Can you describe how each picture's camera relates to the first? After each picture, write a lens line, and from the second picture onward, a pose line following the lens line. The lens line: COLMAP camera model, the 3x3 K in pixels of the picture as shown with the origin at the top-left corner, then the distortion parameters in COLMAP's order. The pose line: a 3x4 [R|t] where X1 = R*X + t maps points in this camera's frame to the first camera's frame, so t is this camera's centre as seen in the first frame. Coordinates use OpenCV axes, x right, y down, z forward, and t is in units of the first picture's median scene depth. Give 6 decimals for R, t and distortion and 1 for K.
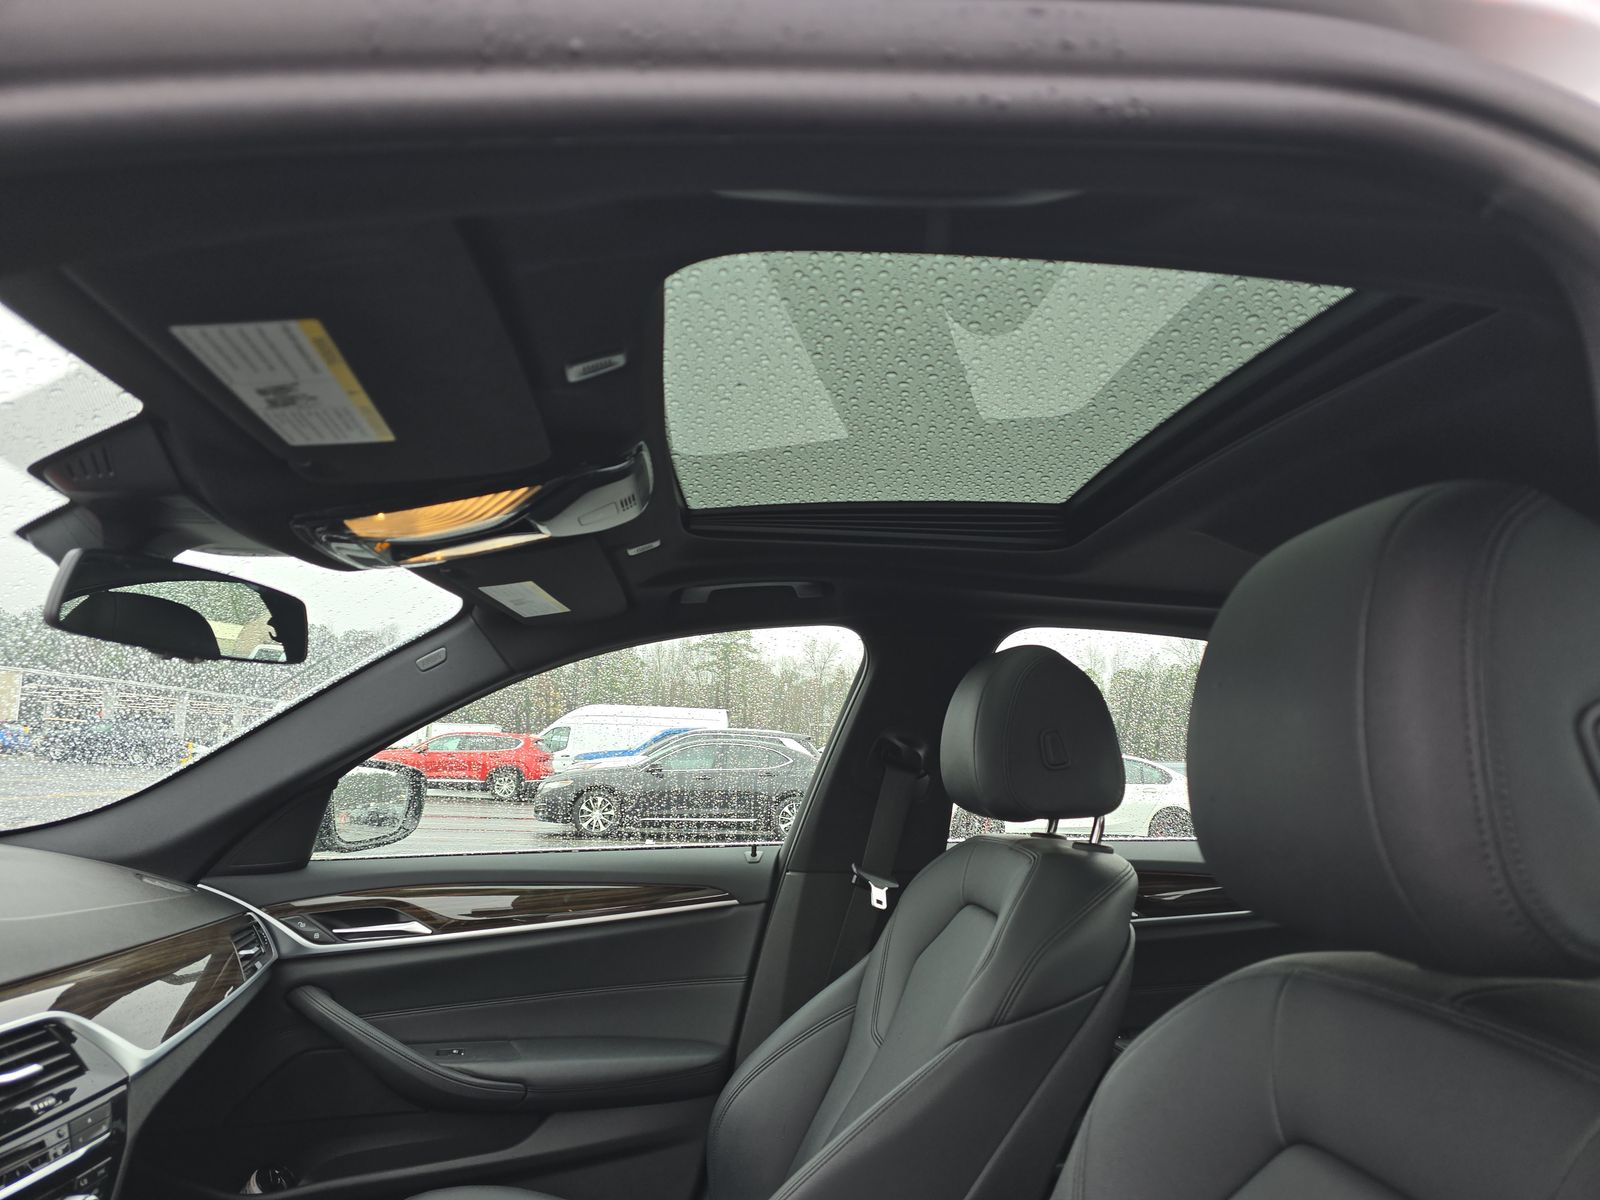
lens RADIAL K [[1087.5, 0, 800.7], [0, 1087.5, 625.8], [0, 0, 1]] dist [0.046443, -0.043130]
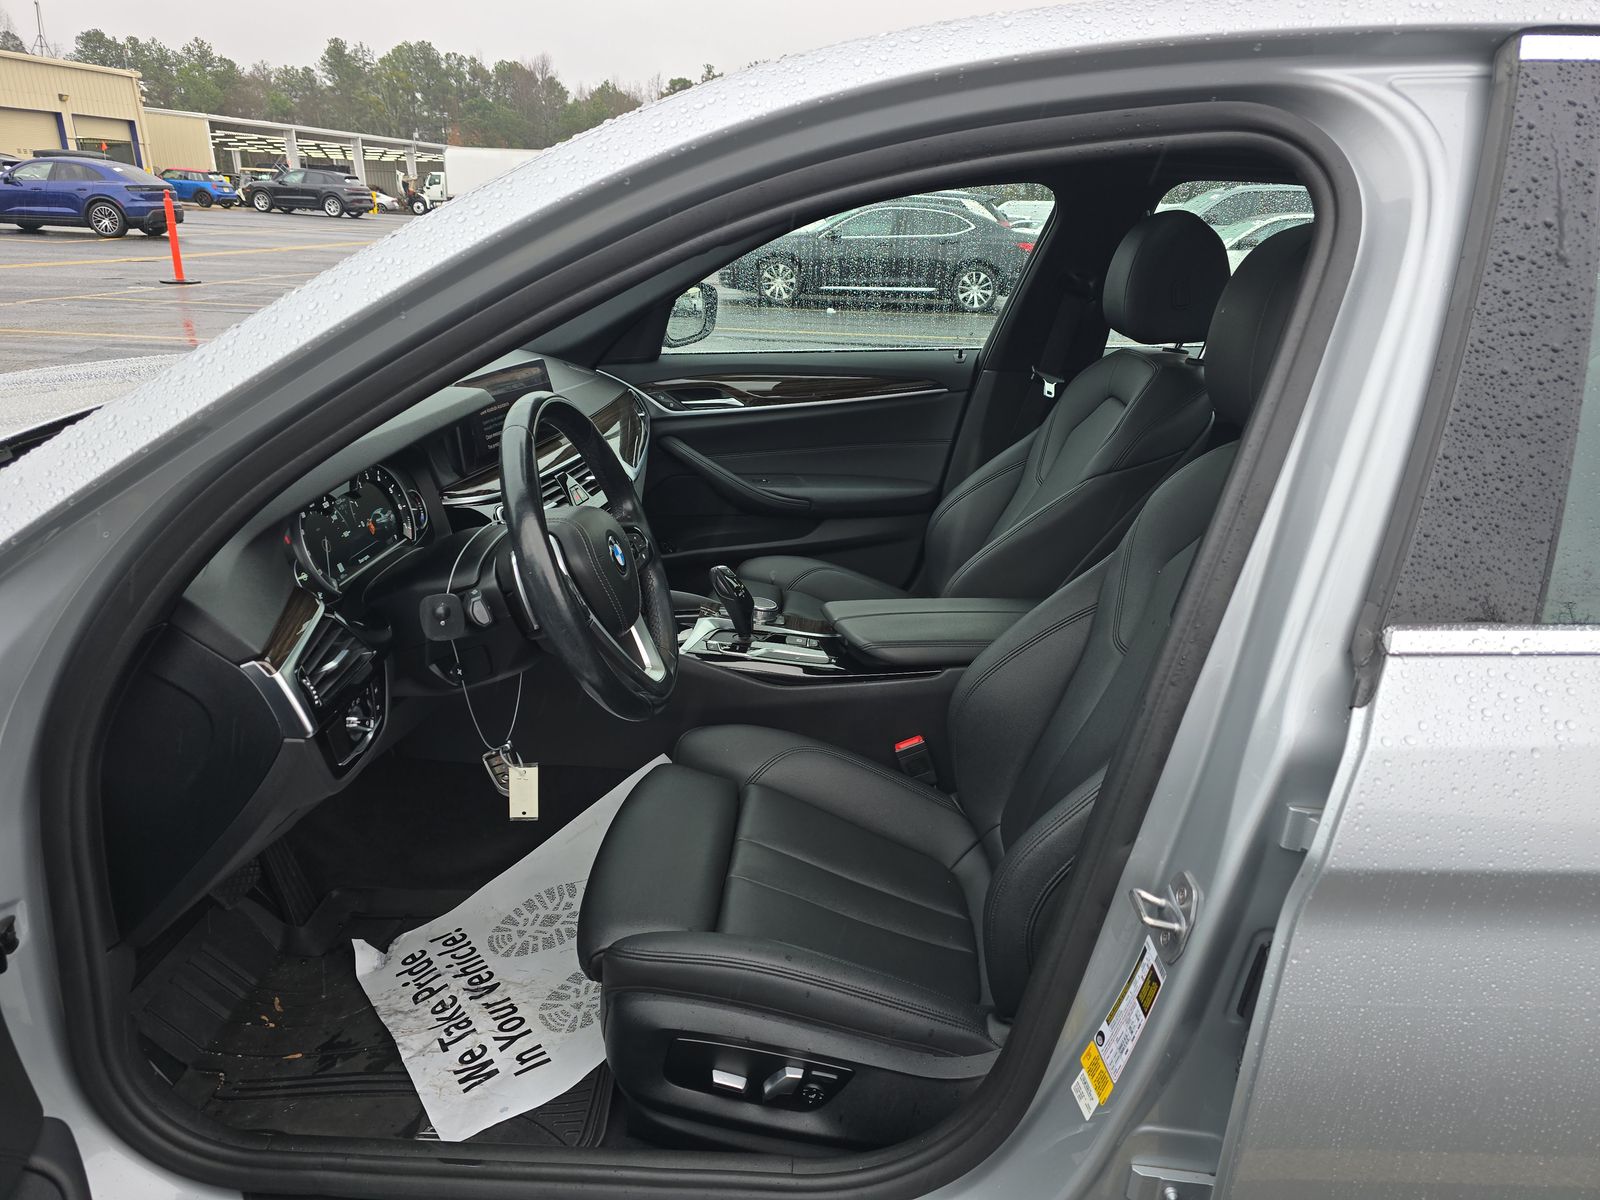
lens RADIAL K [[1087.5, 0, 800.7], [0, 1087.5, 625.8], [0, 0, 1]] dist [0.046443, -0.043130]
pose [[0.988380, 0.054194, -0.142012, -0.029884], [0.017768, 0.886685, 0.462032, -0.142037], [0.150959, -0.459186, 0.875420, -0.438750]]
